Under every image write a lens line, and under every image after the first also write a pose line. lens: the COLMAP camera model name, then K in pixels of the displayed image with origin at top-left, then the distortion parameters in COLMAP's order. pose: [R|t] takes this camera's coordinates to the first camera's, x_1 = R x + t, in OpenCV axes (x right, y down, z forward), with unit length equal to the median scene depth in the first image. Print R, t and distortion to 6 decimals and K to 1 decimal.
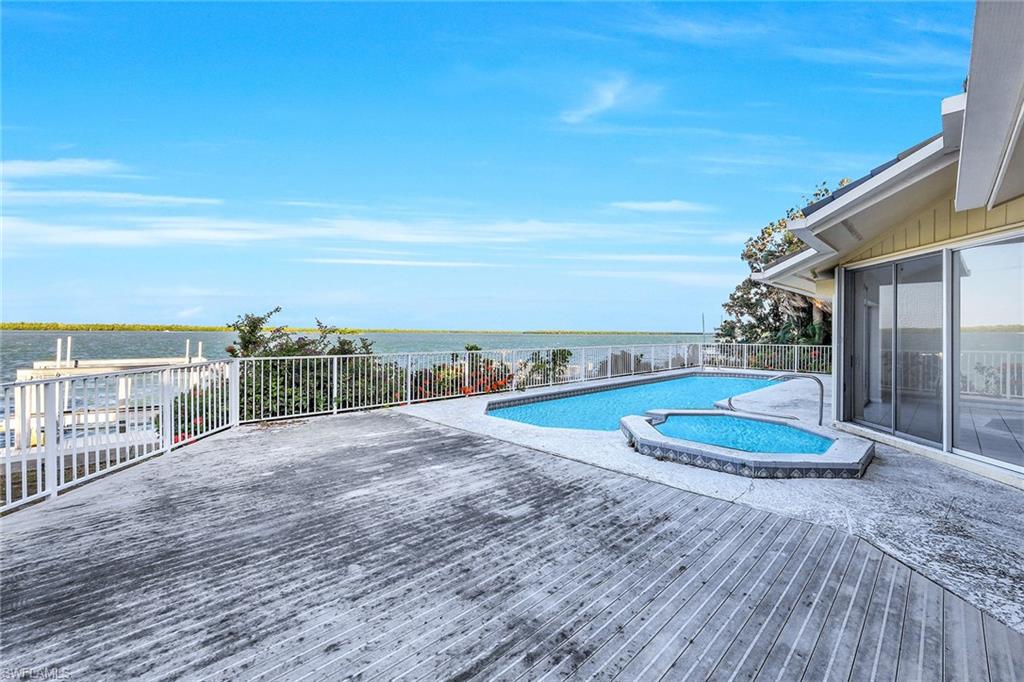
lens RADIAL K [[422.8, 0, 512.0], [0, 422.8, 341.0], [0, 0, 1]] dist [0.000929, -0.000225]
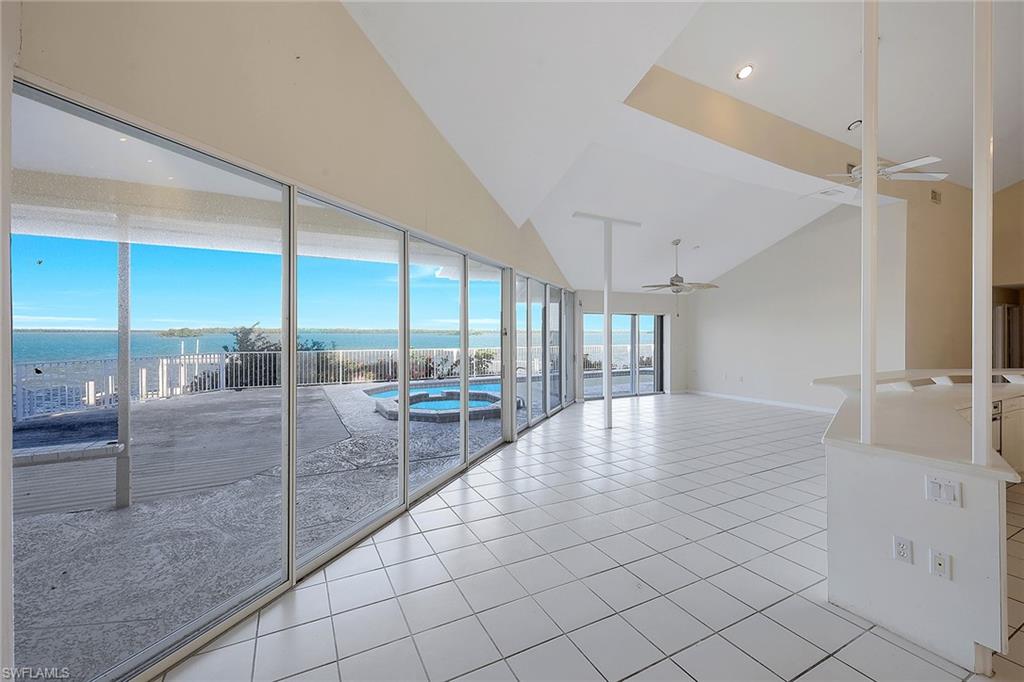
lens RADIAL K [[422.8, 0, 512.0], [0, 422.8, 341.0], [0, 0, 1]] dist [0.000929, -0.000225]
pose [[0.958637, -0.000460, -0.284633, 1.014159], [-0.000358, 0.999996, -0.002824, -0.001634], [0.284633, 0.002809, 0.958632, -0.359253]]
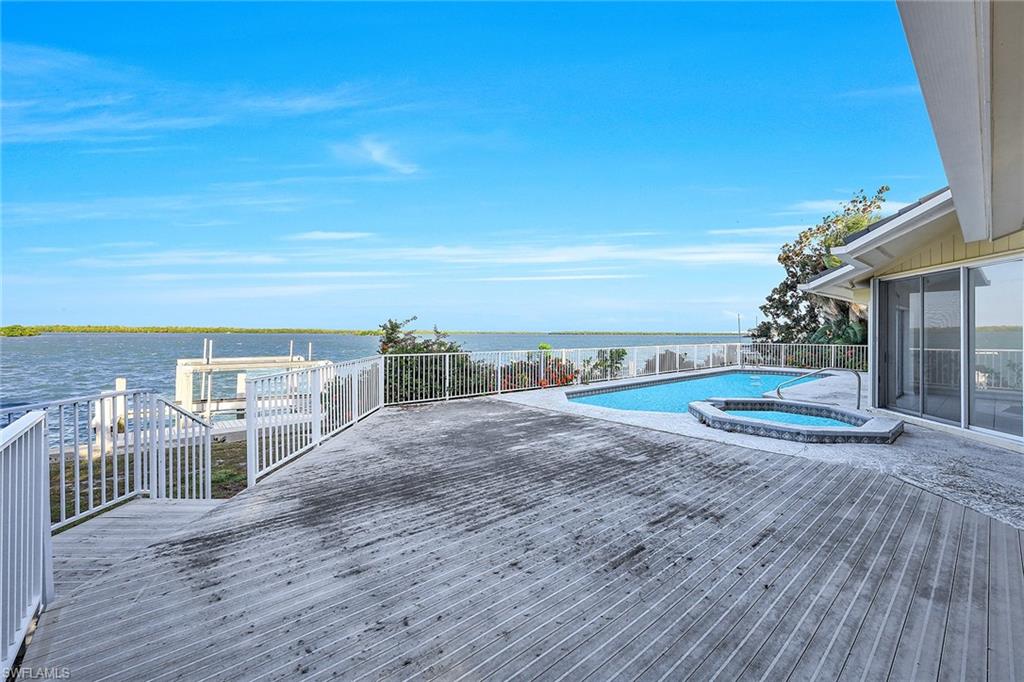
lens RADIAL K [[414.9, 0, 512.0], [0, 414.9, 341.0], [0, 0, 1]] dist [0.001049, -0.000030]
pose [[0.998089, -0.002026, -0.061761, -0.176963], [0.001901, 0.999996, -0.002077, 0.001876], [0.061765, 0.001956, 0.998089, -0.236023]]
